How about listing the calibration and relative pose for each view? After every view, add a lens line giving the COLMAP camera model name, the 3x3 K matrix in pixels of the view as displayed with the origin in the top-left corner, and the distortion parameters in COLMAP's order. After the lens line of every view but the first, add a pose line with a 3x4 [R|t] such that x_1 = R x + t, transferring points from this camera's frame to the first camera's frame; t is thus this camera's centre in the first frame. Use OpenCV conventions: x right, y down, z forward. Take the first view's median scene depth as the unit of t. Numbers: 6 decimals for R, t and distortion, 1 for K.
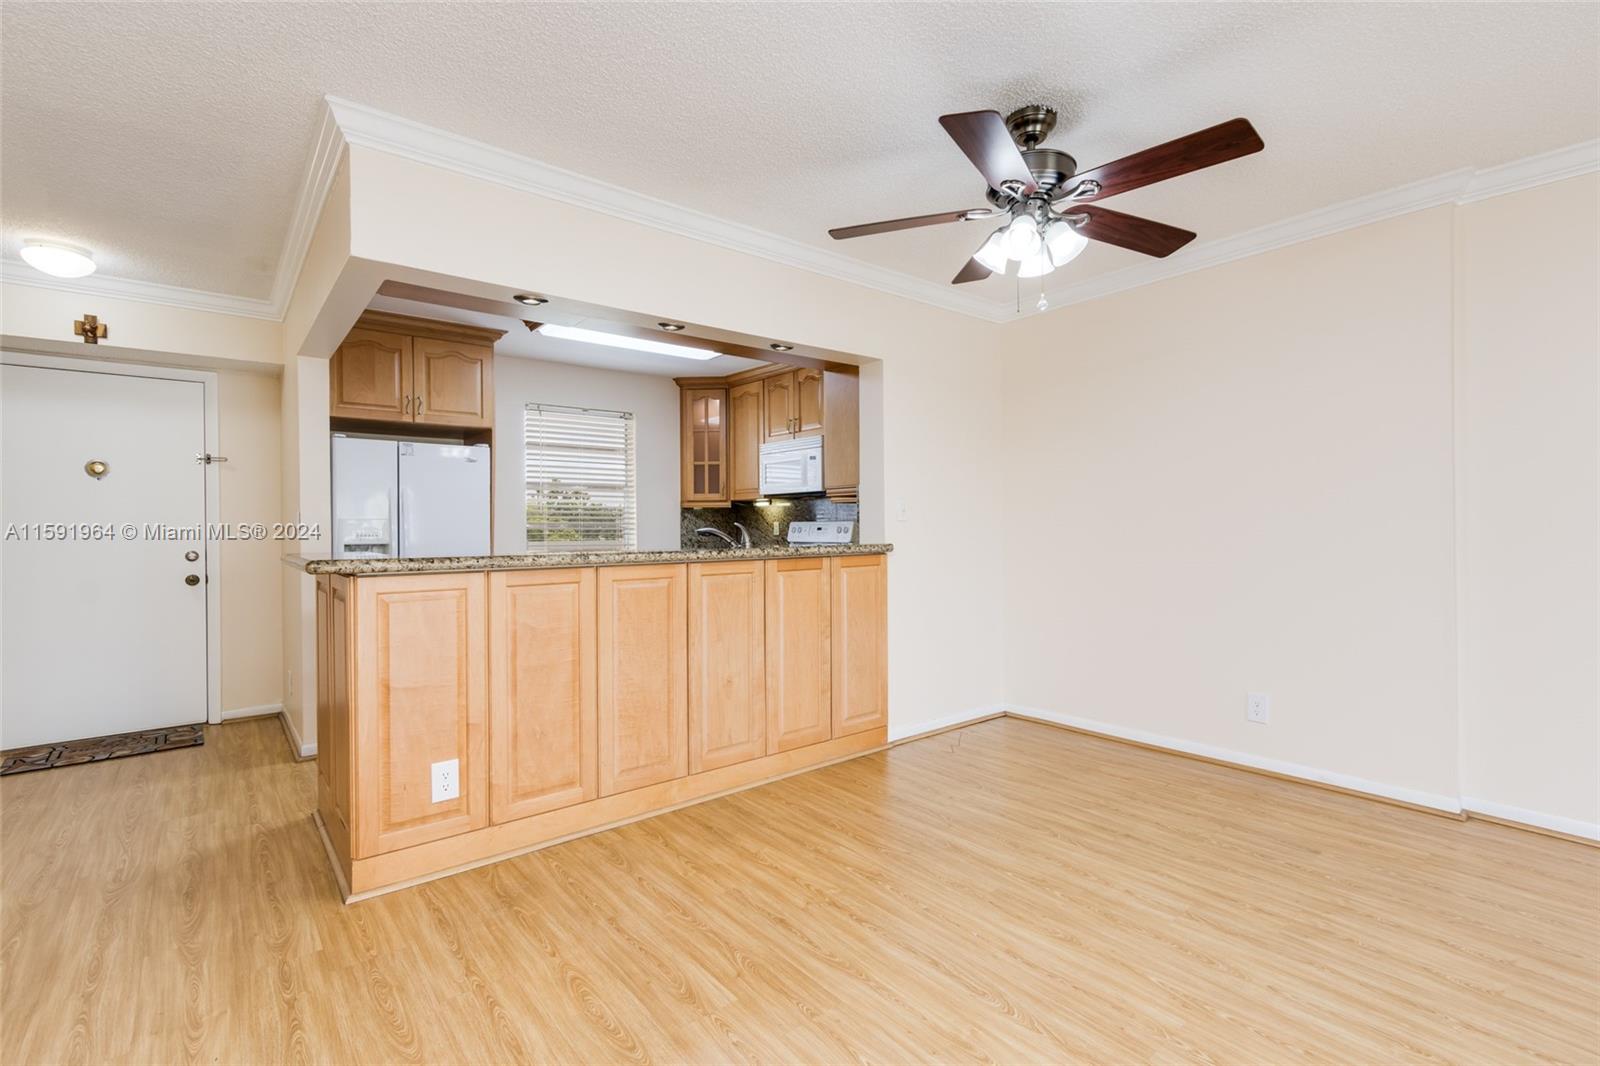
lens RADIAL K [[733.3, 0, 802.8], [0, 733.3, 527.5], [0, 0, 1]] dist [0.007076, -0.001477]
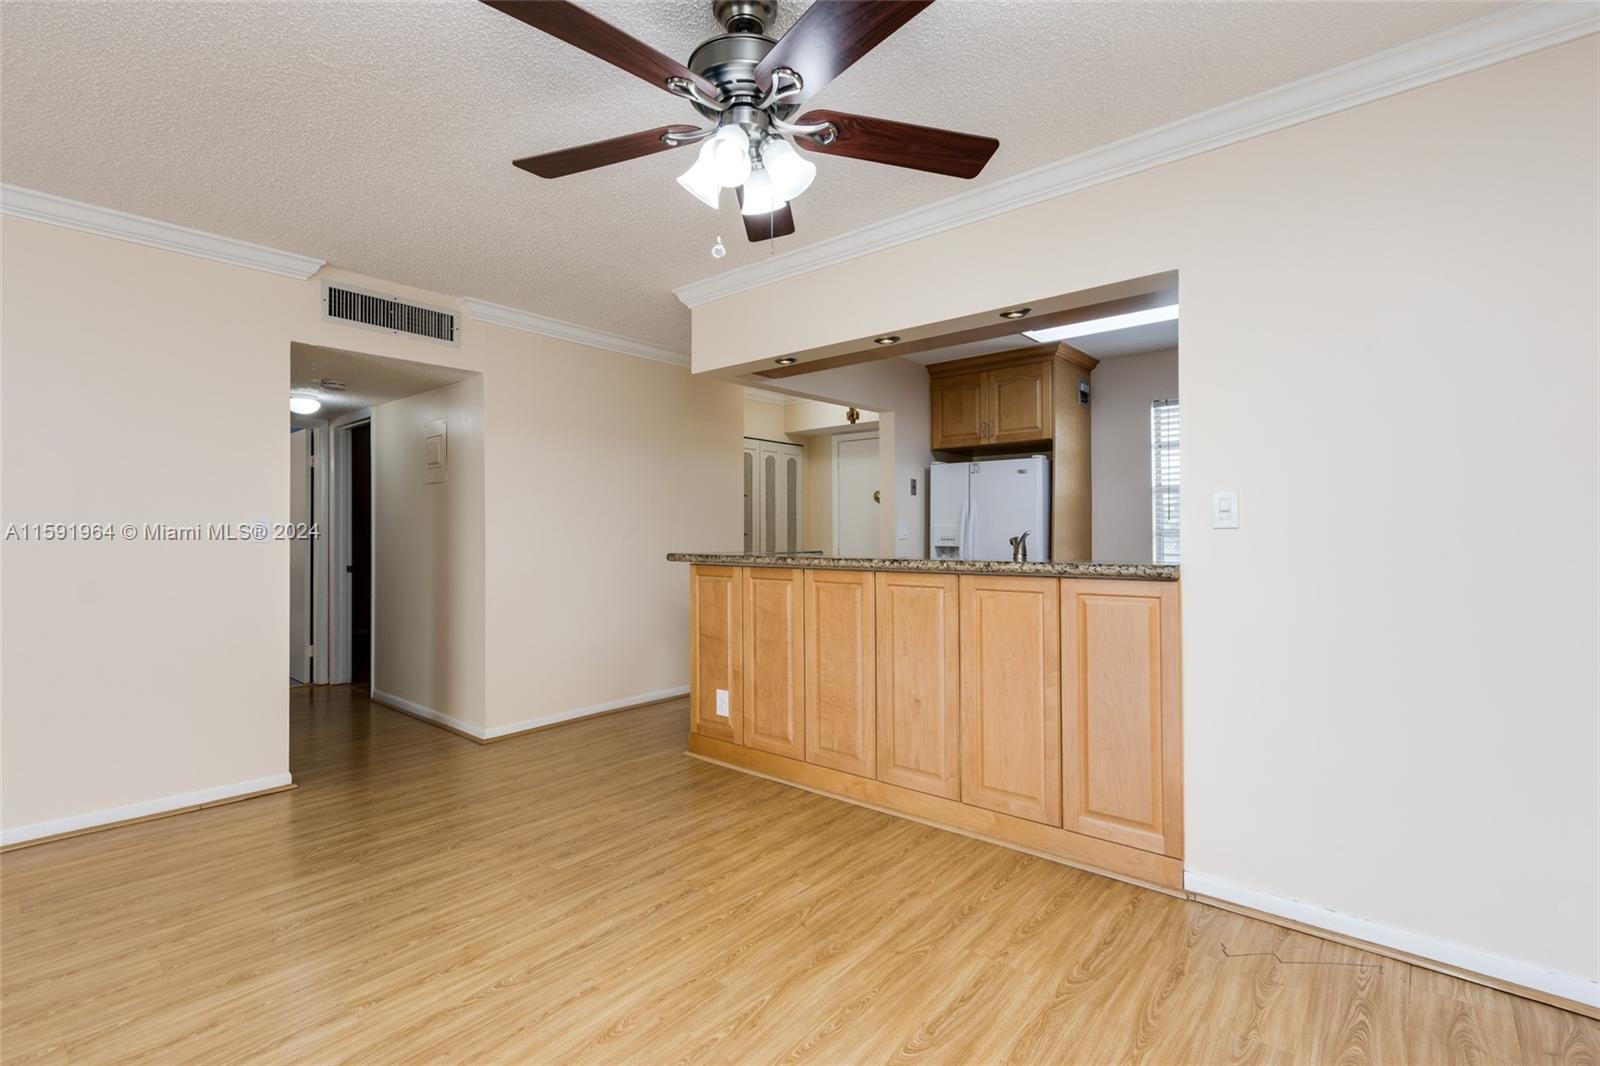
lens RADIAL K [[733.3, 0, 802.8], [0, 733.3, 527.5], [0, 0, 1]] dist [0.007076, -0.001477]
pose [[0.182344, -0.000980, -0.983234, 0.817541], [-0.000952, 0.999999, -0.001173, -0.010970], [0.983234, 0.001150, 0.182343, 0.707051]]
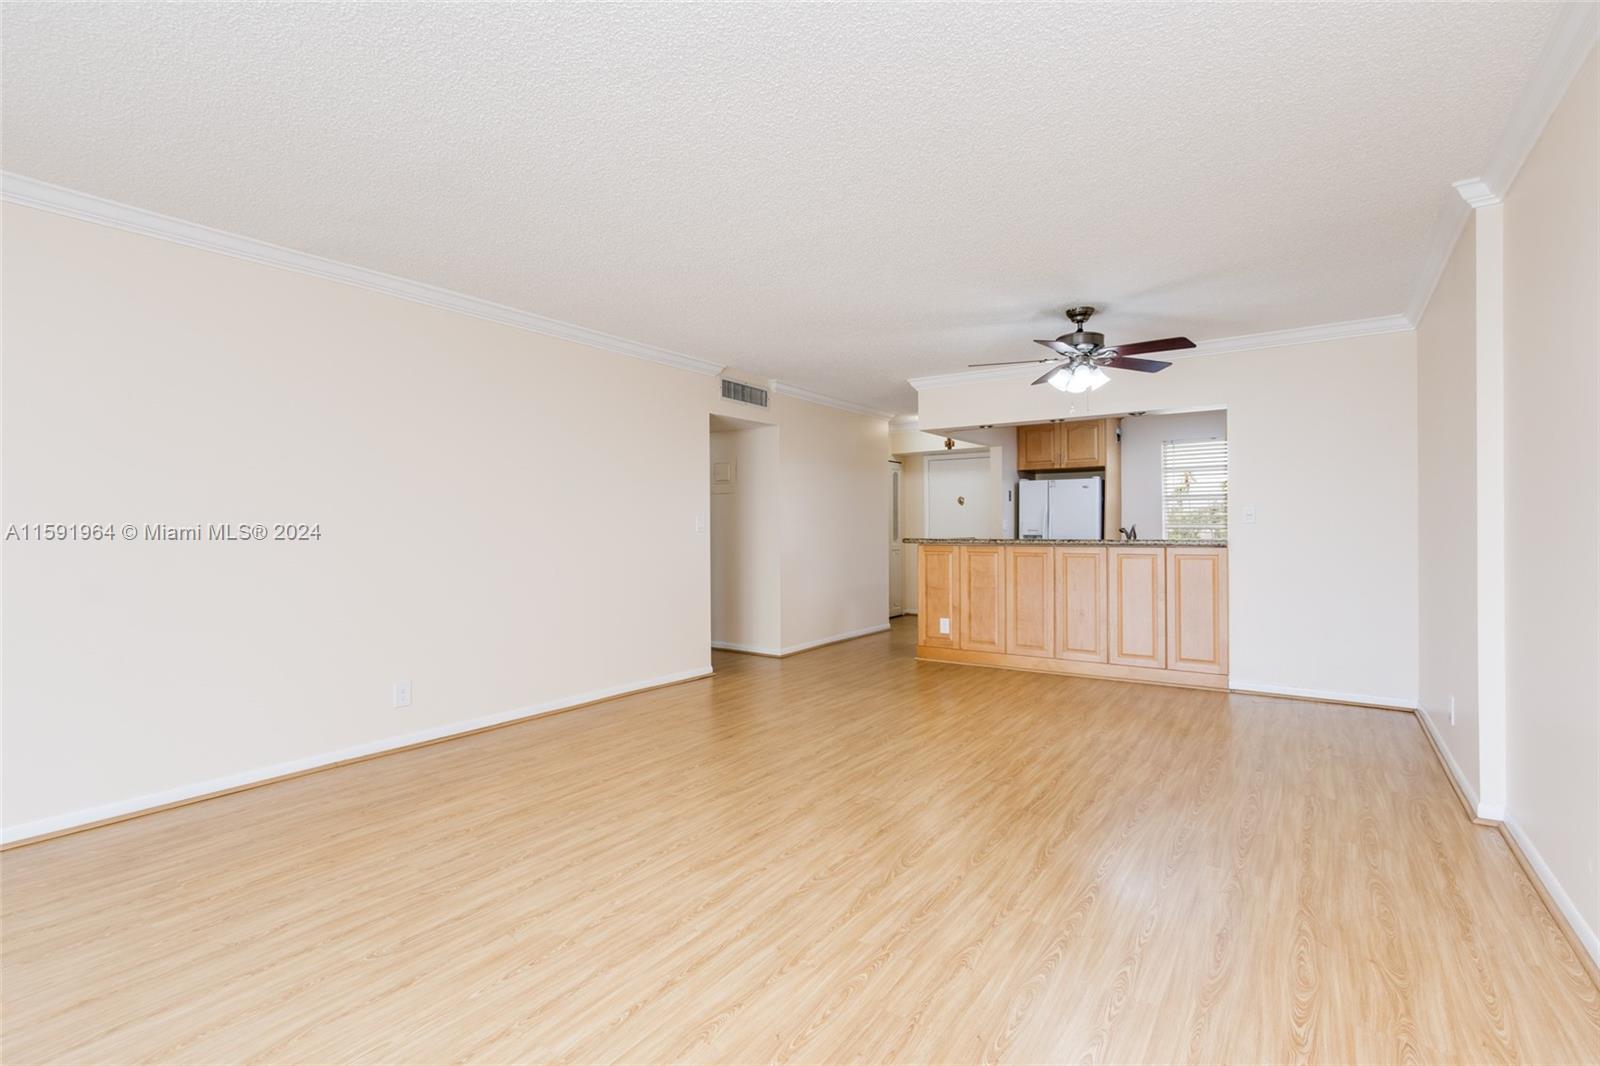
lens RADIAL K [[733.3, 0, 802.8], [0, 733.3, 527.5], [0, 0, 1]] dist [0.007076, -0.001477]
pose [[0.276419, 0.005439, -0.961022, 1.467143], [-0.000781, 0.999985, 0.005435, -0.009843], [0.961037, -0.000752, 0.276420, -0.147696]]
